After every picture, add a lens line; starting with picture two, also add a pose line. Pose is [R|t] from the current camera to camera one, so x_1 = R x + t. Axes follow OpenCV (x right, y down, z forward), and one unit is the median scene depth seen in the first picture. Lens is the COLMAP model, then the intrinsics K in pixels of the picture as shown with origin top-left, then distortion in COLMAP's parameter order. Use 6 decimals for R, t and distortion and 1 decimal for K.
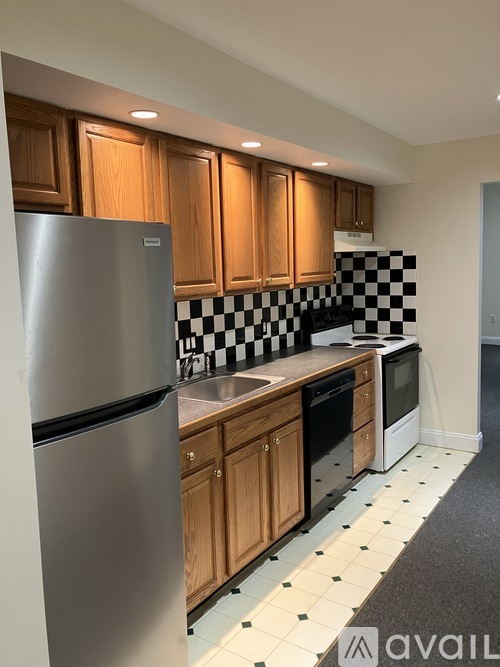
lens RADIAL K [[558.1, 0, 251.1], [0, 558.1, 331.4], [0, 0, 1]] dist [0.012743, -0.052155]
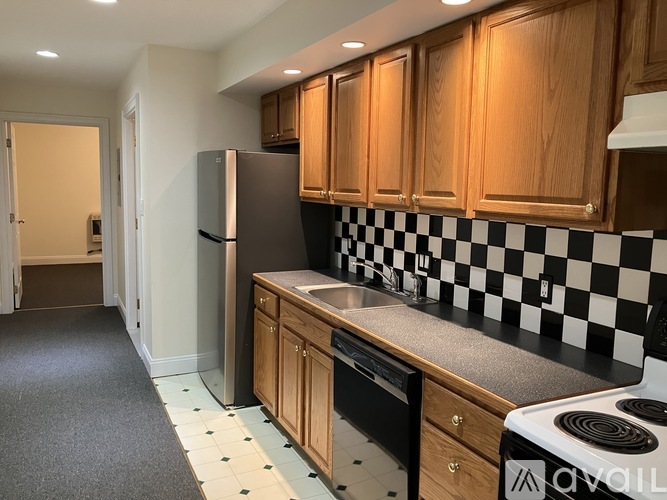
lens RADIAL K [[558.1, 0, 335.7], [0, 558.1, 246.5], [0, 0, 1]] dist [0.012743, -0.052155]
pose [[-0.505141, 0.114763, -0.855372, 0.781782], [-0.114629, 0.973416, 0.198295, -0.175727], [0.855390, 0.198218, -0.478557, 1.372306]]
